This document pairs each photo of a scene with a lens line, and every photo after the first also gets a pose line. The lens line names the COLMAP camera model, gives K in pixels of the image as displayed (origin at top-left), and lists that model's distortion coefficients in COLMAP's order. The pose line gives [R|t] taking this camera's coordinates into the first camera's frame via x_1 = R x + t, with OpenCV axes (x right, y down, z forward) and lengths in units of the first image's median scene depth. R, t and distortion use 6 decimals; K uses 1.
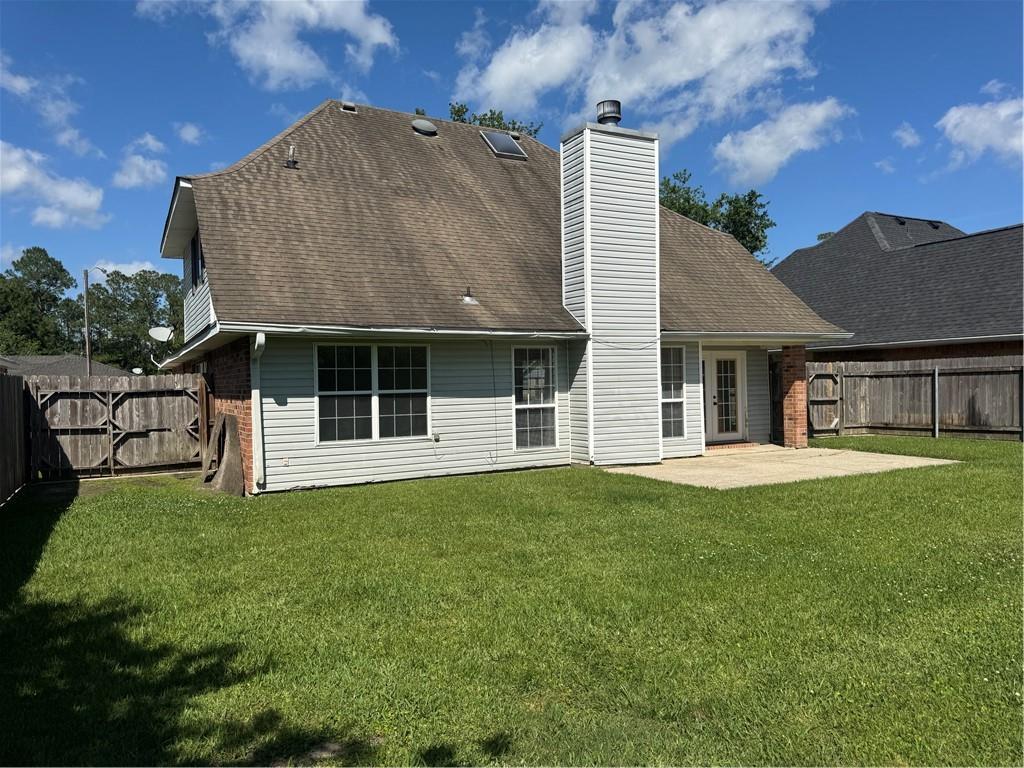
lens RADIAL K [[718.9, 0, 512.0], [0, 718.9, 384.0], [0, 0, 1]] dist [0.098589, -0.136252]
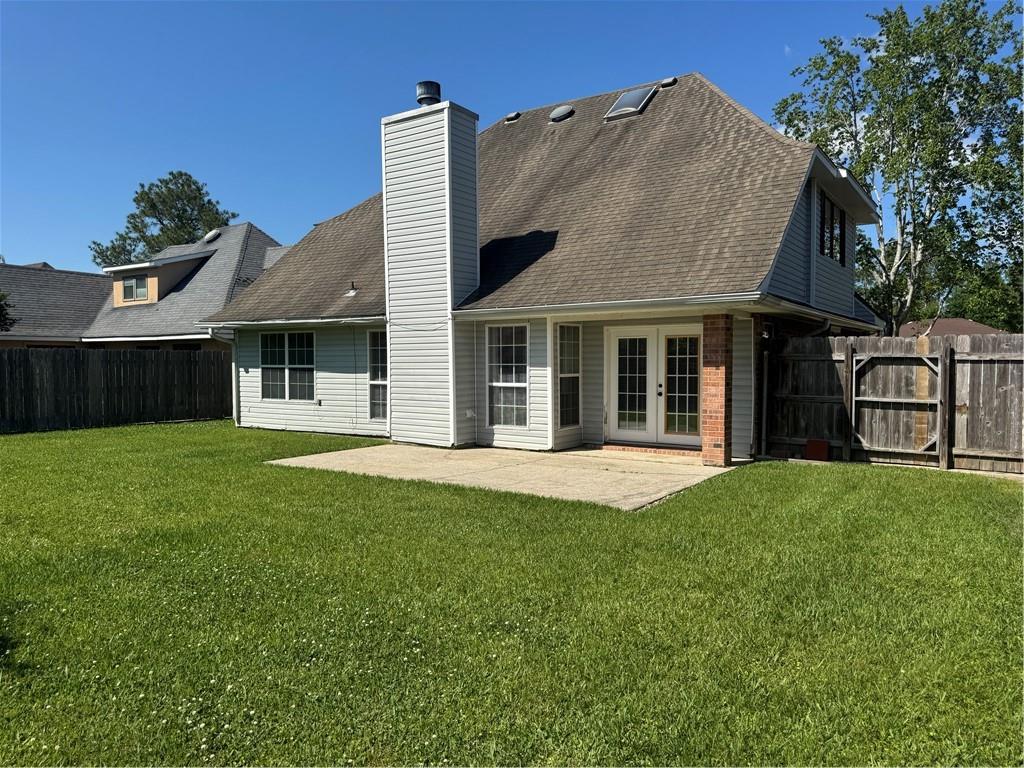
lens RADIAL K [[718.9, 0, 512.0], [0, 718.9, 384.0], [0, 0, 1]] dist [0.098589, -0.136252]
pose [[0.478066, 0.049357, -0.876936, 1.152406], [-0.009196, 0.998646, 0.051194, -0.027953], [0.878276, -0.016409, 0.477873, 0.654571]]
